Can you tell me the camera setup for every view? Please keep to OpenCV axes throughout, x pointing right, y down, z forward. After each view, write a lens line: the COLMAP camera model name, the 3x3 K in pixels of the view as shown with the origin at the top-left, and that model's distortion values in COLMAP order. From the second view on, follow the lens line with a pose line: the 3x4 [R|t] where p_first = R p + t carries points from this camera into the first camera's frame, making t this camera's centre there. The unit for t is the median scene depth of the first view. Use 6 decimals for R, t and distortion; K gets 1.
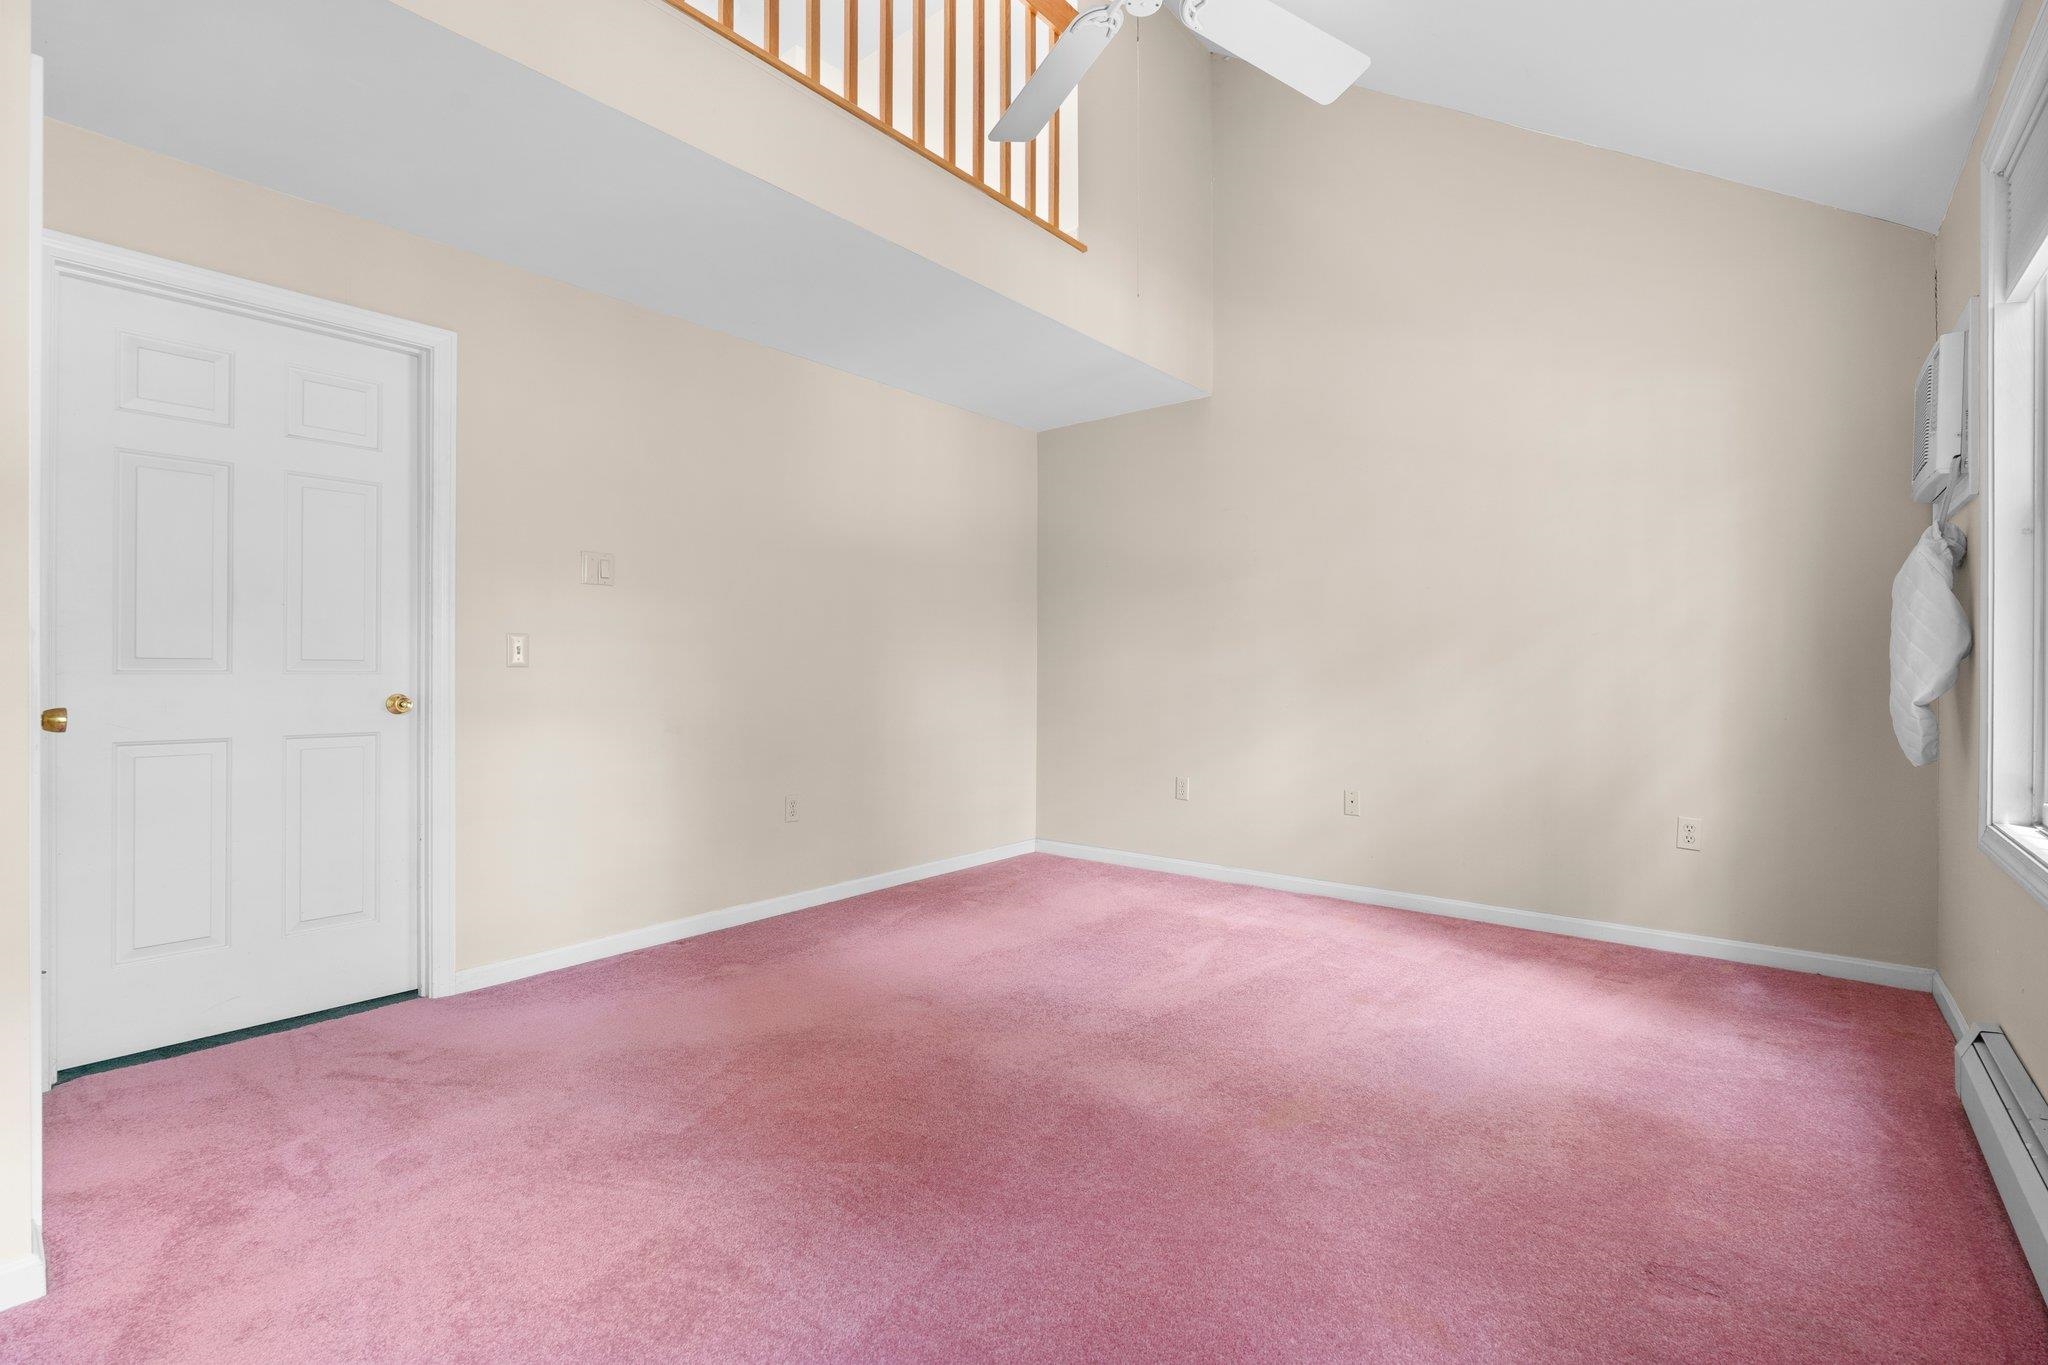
lens RADIAL K [[909.6, 0, 1029.3], [0, 909.6, 673.8], [0, 0, 1]] dist [-0.003730, 0.000253]
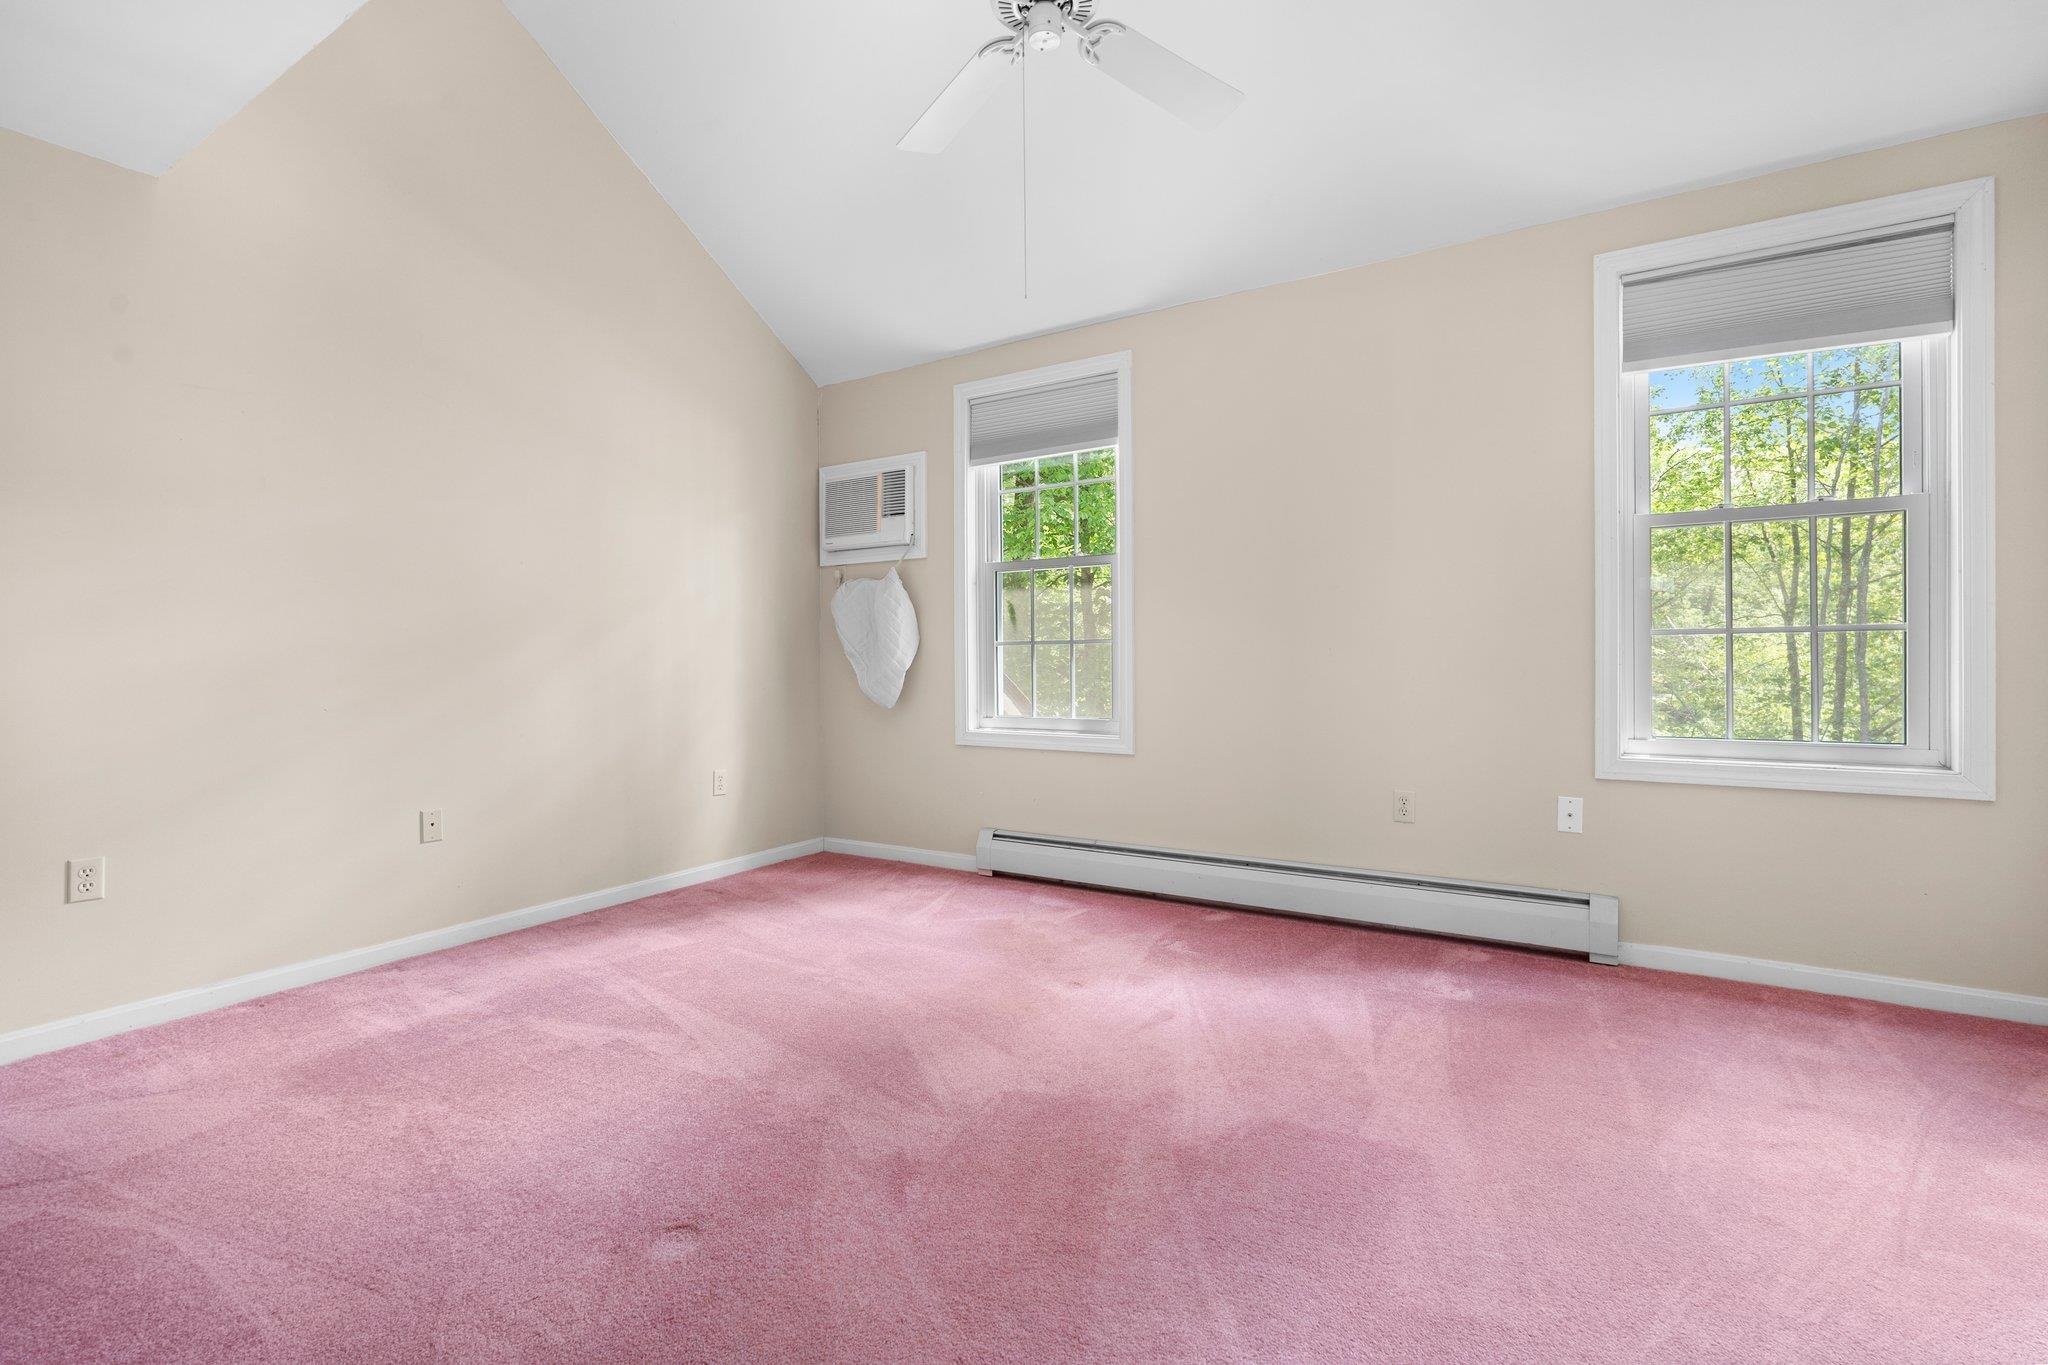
lens RADIAL K [[909.6, 0, 1032.6], [0, 909.6, 667.3], [0, 0, 1]] dist [-0.003730, 0.000253]
pose [[-0.137245, -0.004663, 0.990526, -0.610111], [0.013517, 0.999887, 0.006580, 0.011668], [-0.990445, 0.014292, -0.137167, 0.755075]]
